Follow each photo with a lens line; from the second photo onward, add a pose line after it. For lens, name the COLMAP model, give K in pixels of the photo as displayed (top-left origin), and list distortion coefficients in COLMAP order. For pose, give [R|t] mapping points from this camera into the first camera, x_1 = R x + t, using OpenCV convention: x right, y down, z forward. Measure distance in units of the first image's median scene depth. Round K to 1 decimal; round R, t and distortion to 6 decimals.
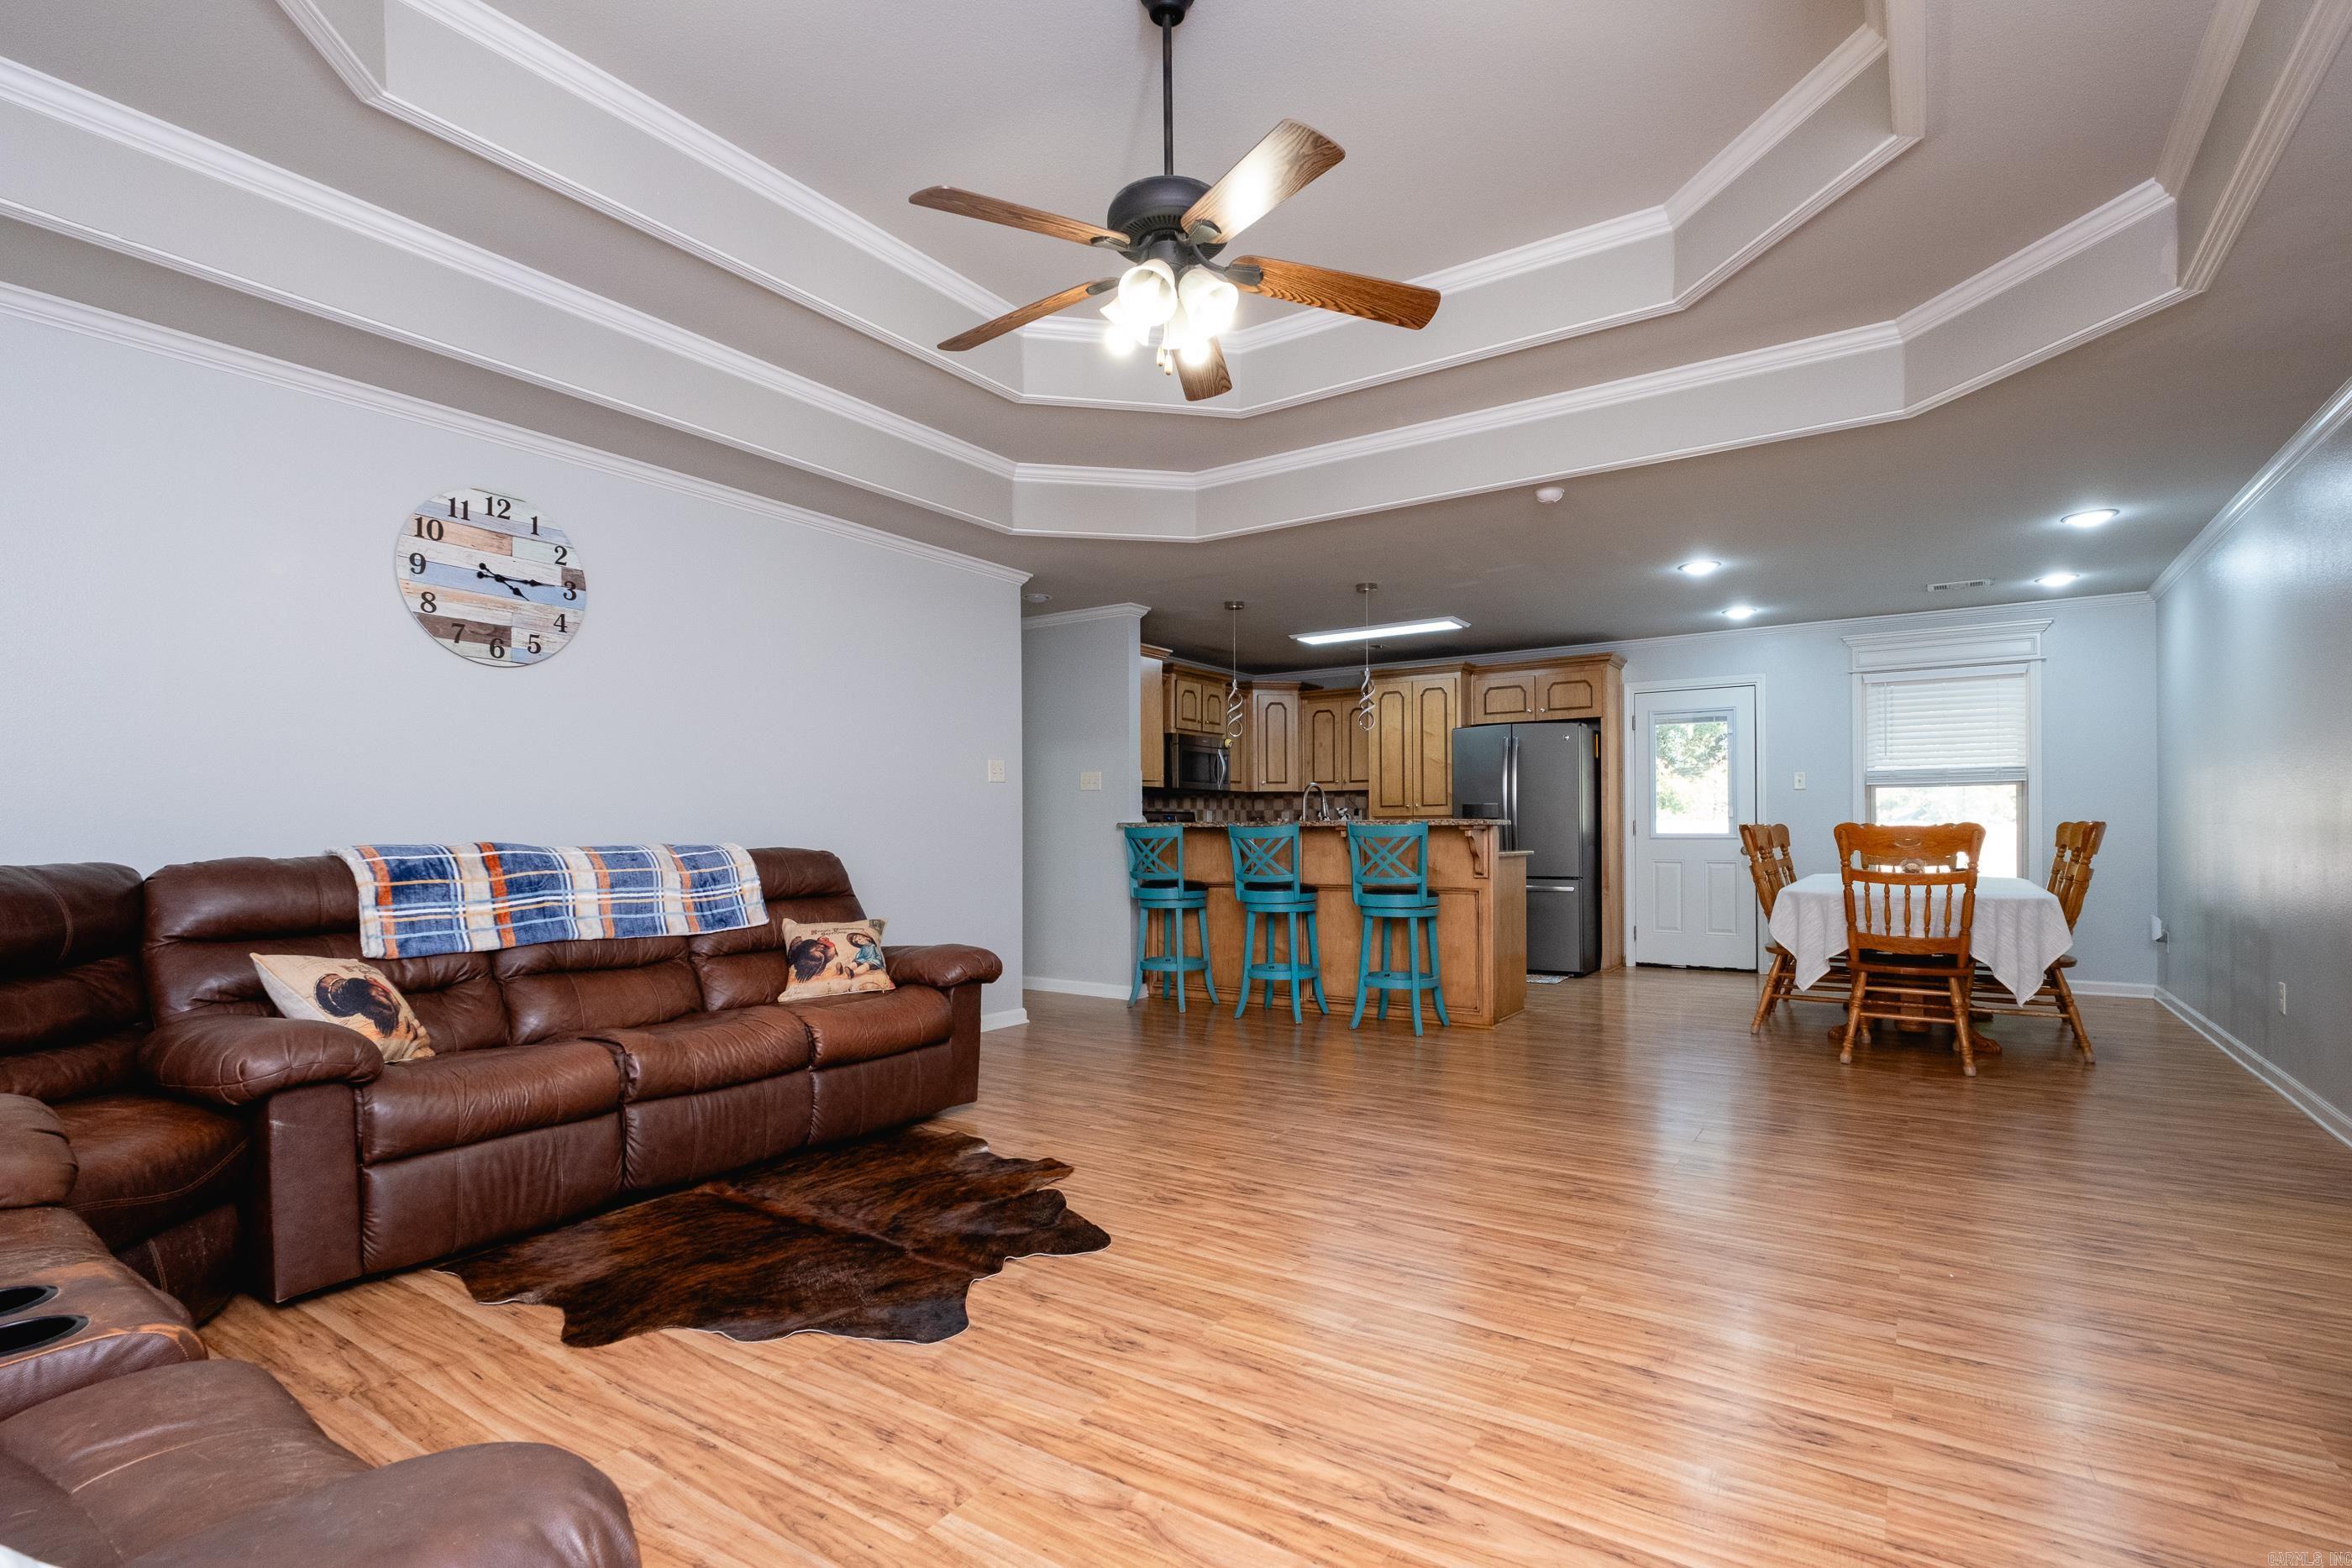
lens RADIAL K [[1093.6, 0, 1191.6], [0, 1093.6, 819.3], [0, 0, 1]] dist [0.000666, -0.004584]
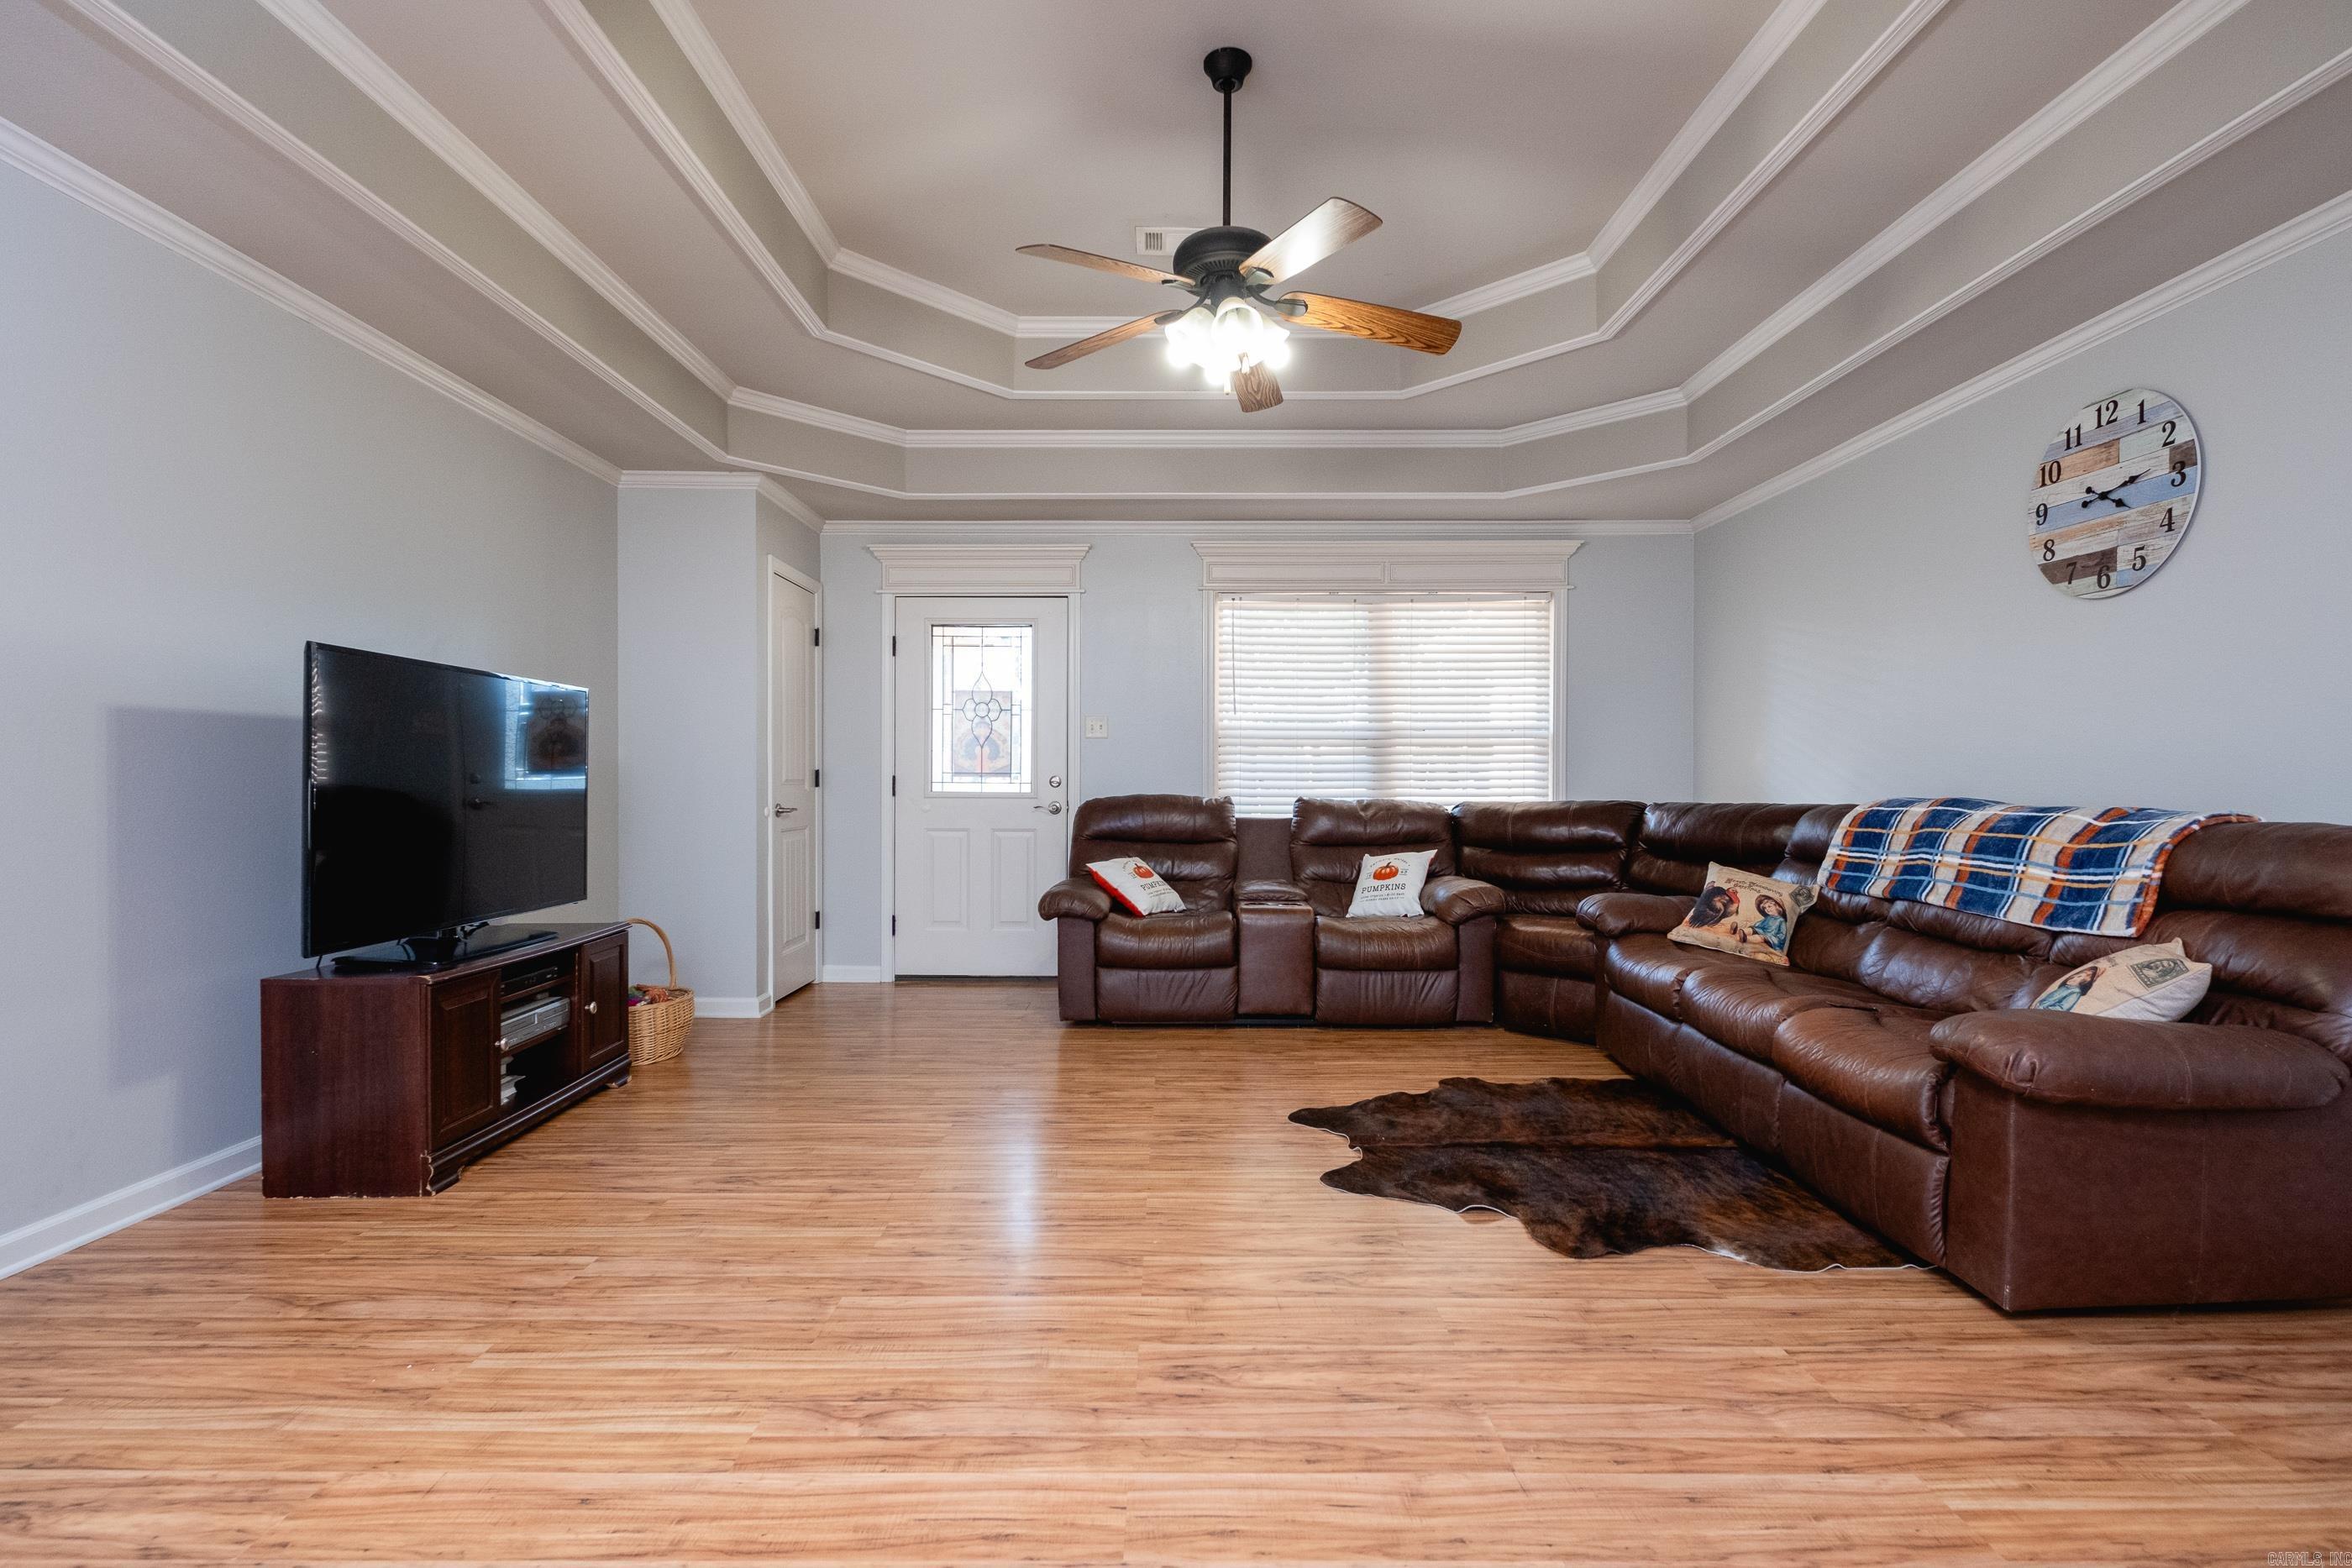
lens RADIAL K [[1093.6, 0, 1186.6], [0, 1093.6, 784.0], [0, 0, 1]] dist [0.000666, -0.004584]
pose [[-0.826629, 0.002299, -0.562743, 0.428094], [0.002748, 0.999996, 0.000048, 0.005233], [0.562741, -0.001507, -0.826632, 1.235938]]
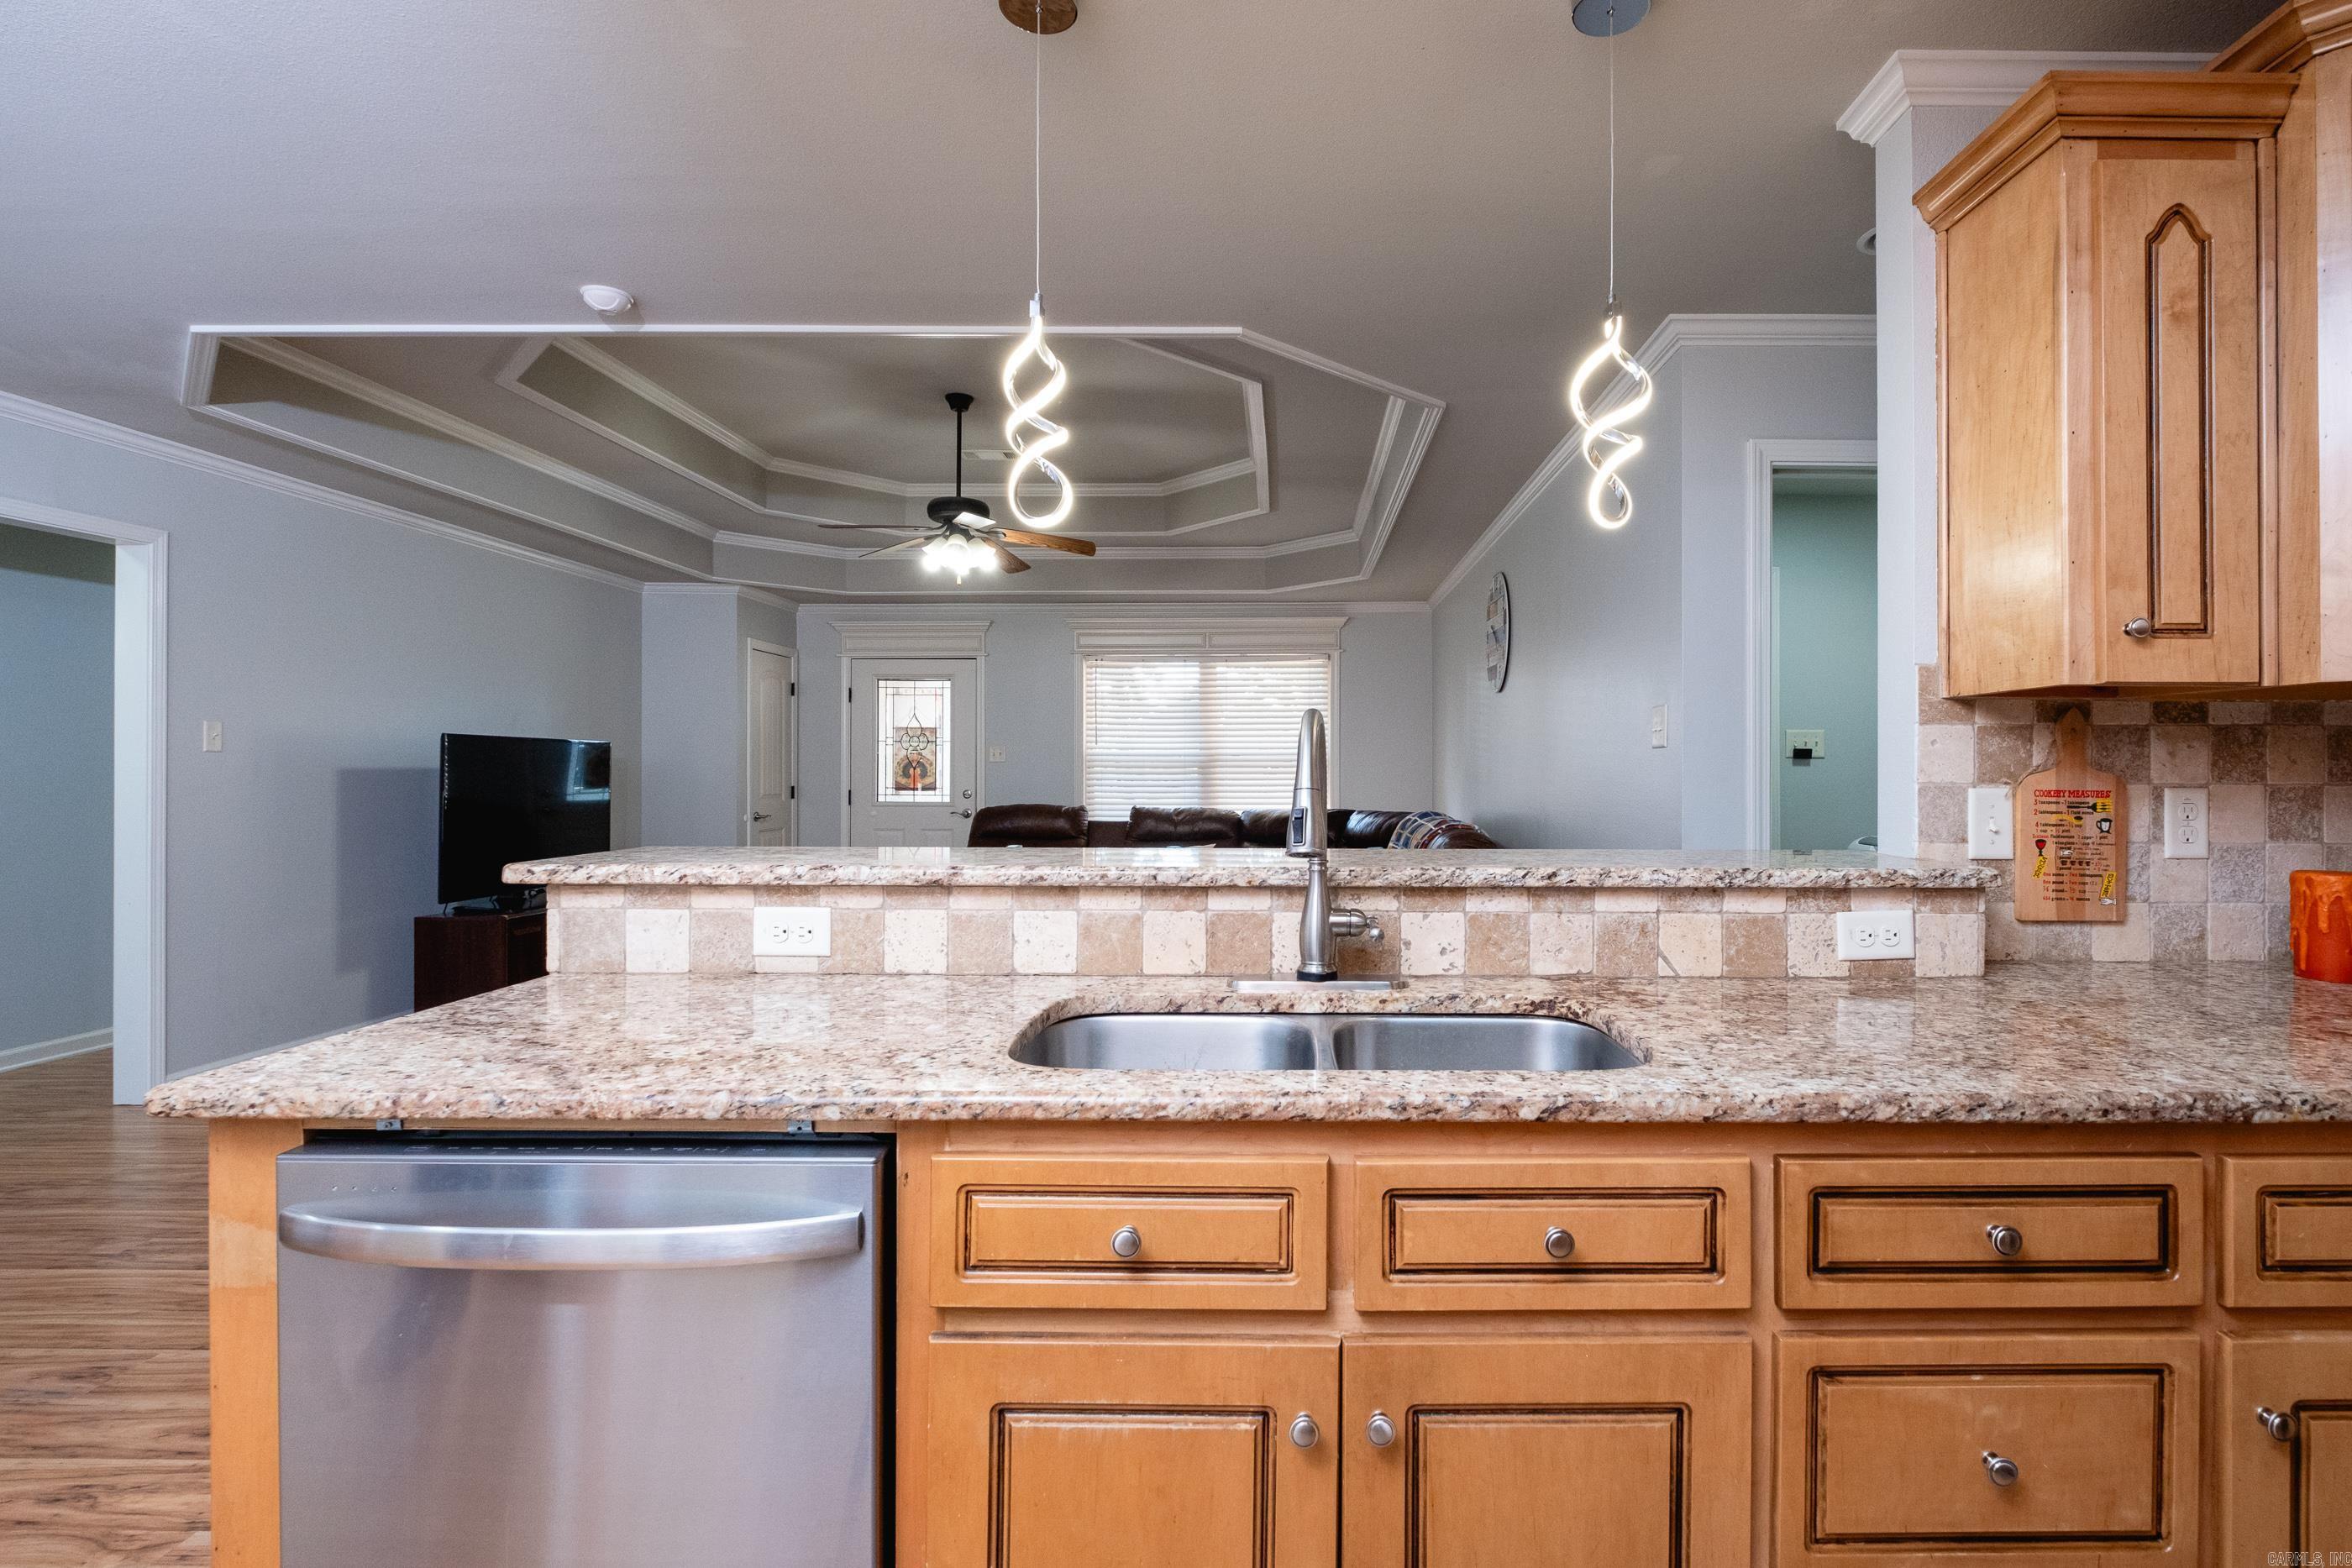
lens RADIAL K [[1182.2, 0, 1282.4], [0, 1182.2, 766.8], [0, 0, 1]] dist [0.031482, 0.000266]
pose [[-0.843170, -0.001405, -0.537645, 0.429006], [0.003712, 0.999958, -0.008434, -0.027635], [0.537634, -0.009107, -0.843129, 2.064361]]
